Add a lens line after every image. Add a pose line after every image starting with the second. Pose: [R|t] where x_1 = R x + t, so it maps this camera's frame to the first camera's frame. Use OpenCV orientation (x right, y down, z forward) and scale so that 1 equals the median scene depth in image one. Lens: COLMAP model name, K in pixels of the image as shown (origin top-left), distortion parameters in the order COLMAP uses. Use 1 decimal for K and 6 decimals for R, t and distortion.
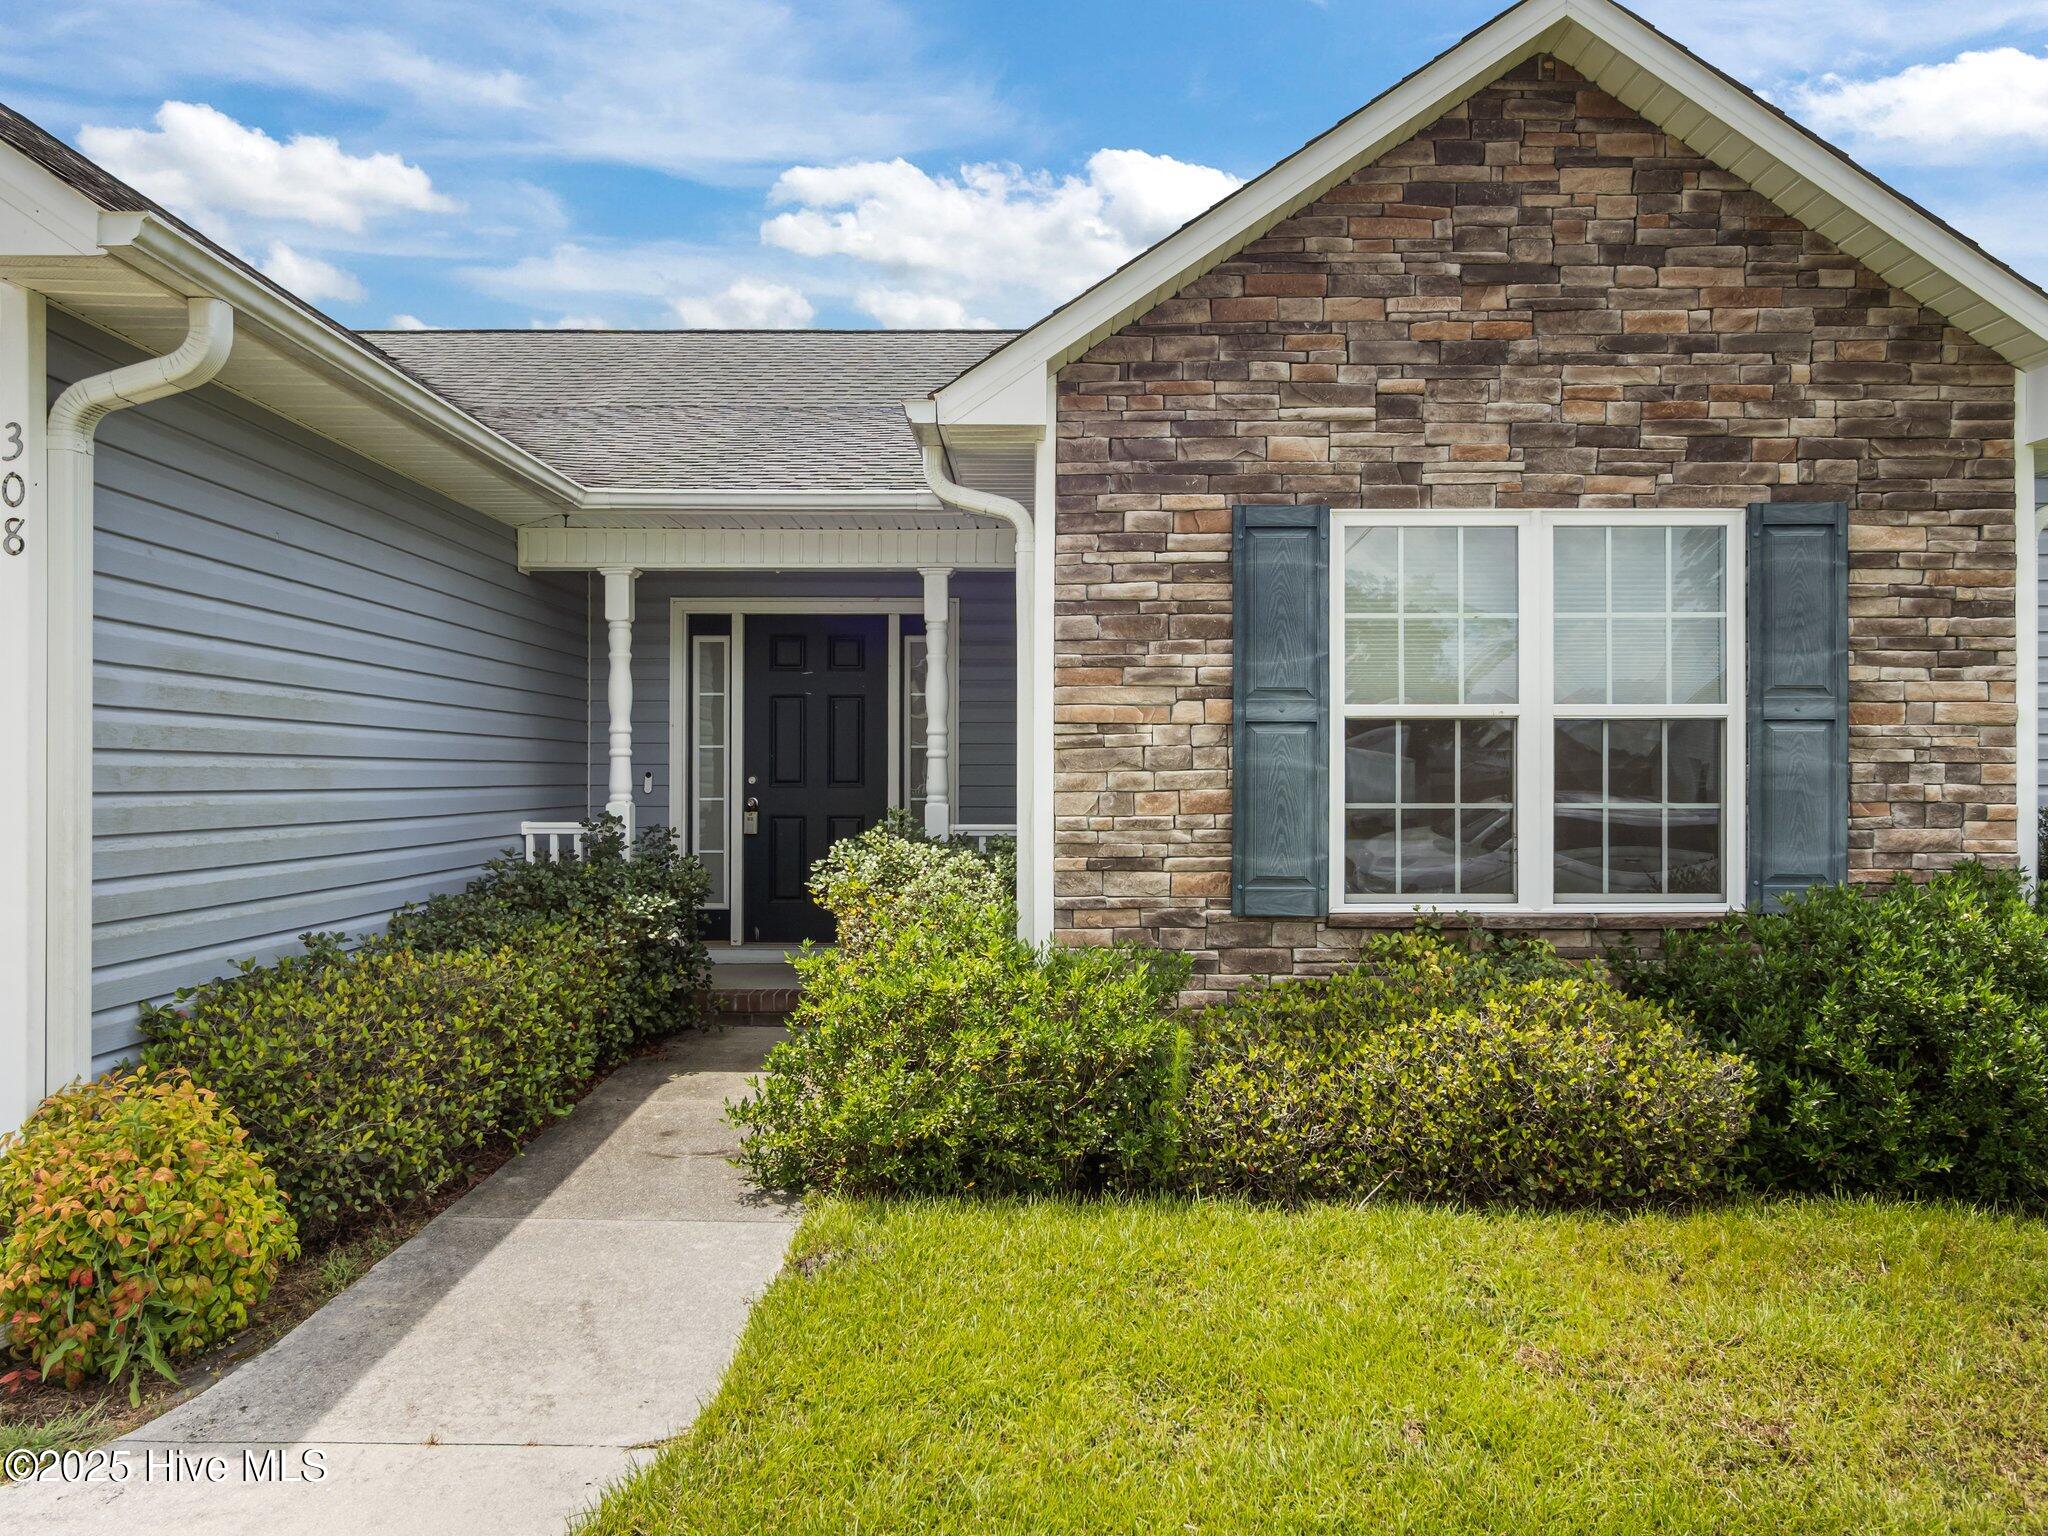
lens RADIAL K [[1497.8, 0, 1028.6], [0, 1497.8, 765.1], [0, 0, 1]] dist [0.000771, -0.004984]
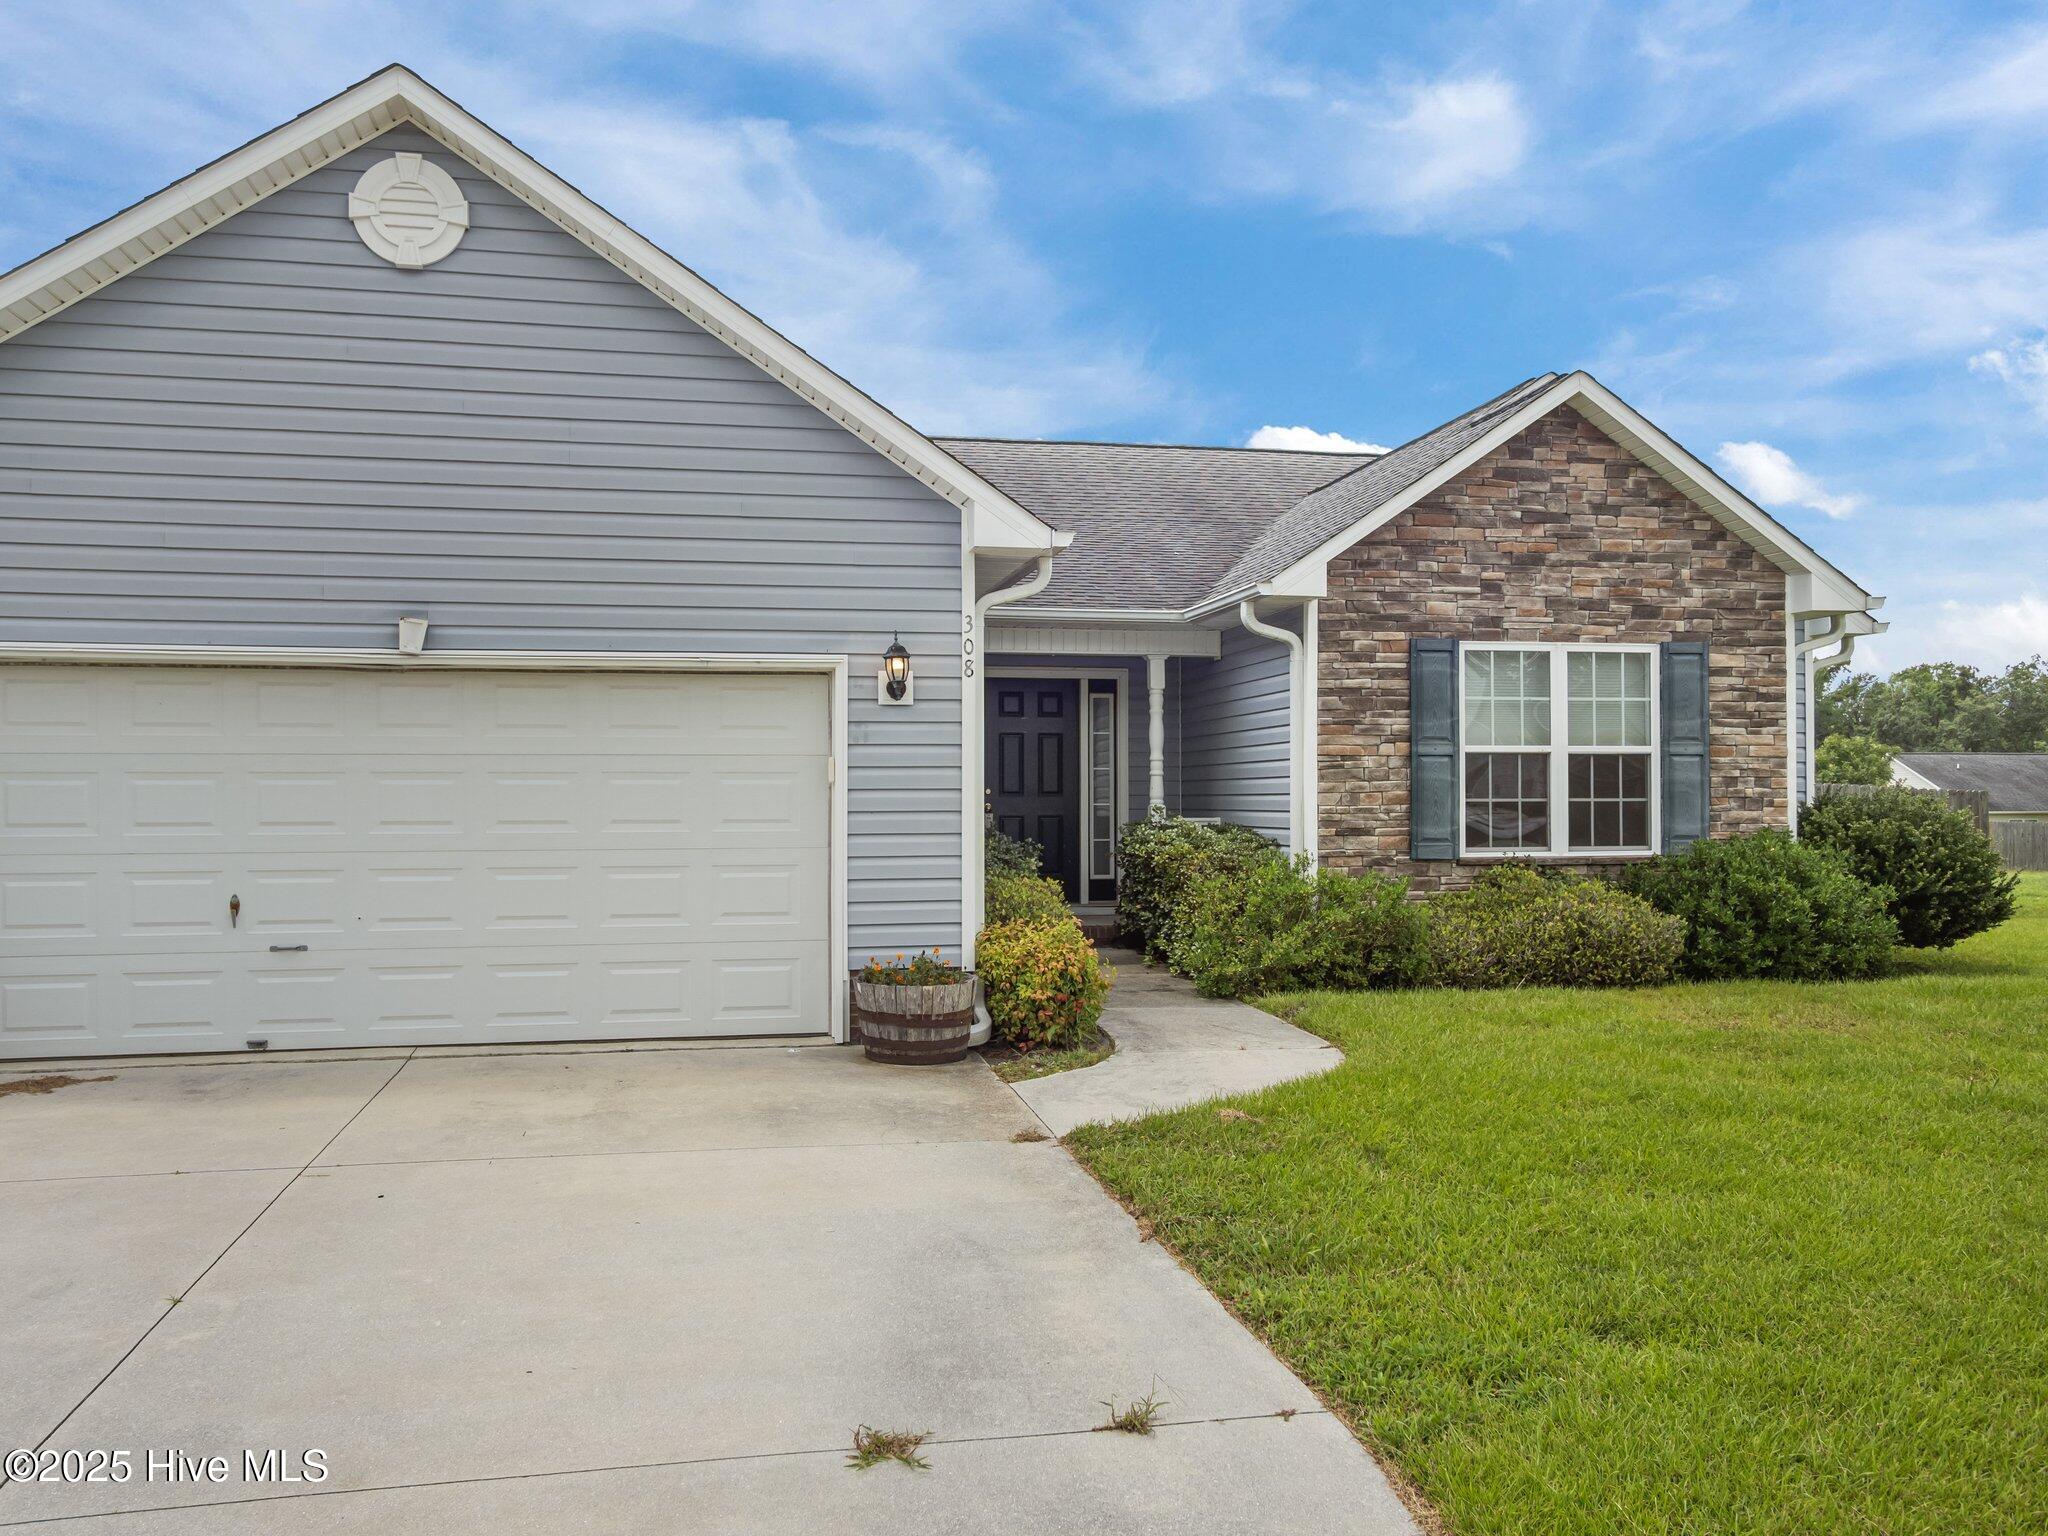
lens RADIAL K [[1668.4, 0, 1021.1], [0, 1668.4, 774.2], [0, 0, 1]] dist [0.010650, 0.002225]
pose [[0.980467, 0.000799, 0.196682, -0.741838], [0.001400, 0.999938, -0.011042, 0.017259], [-0.196678, 0.011102, 0.980405, -0.931932]]
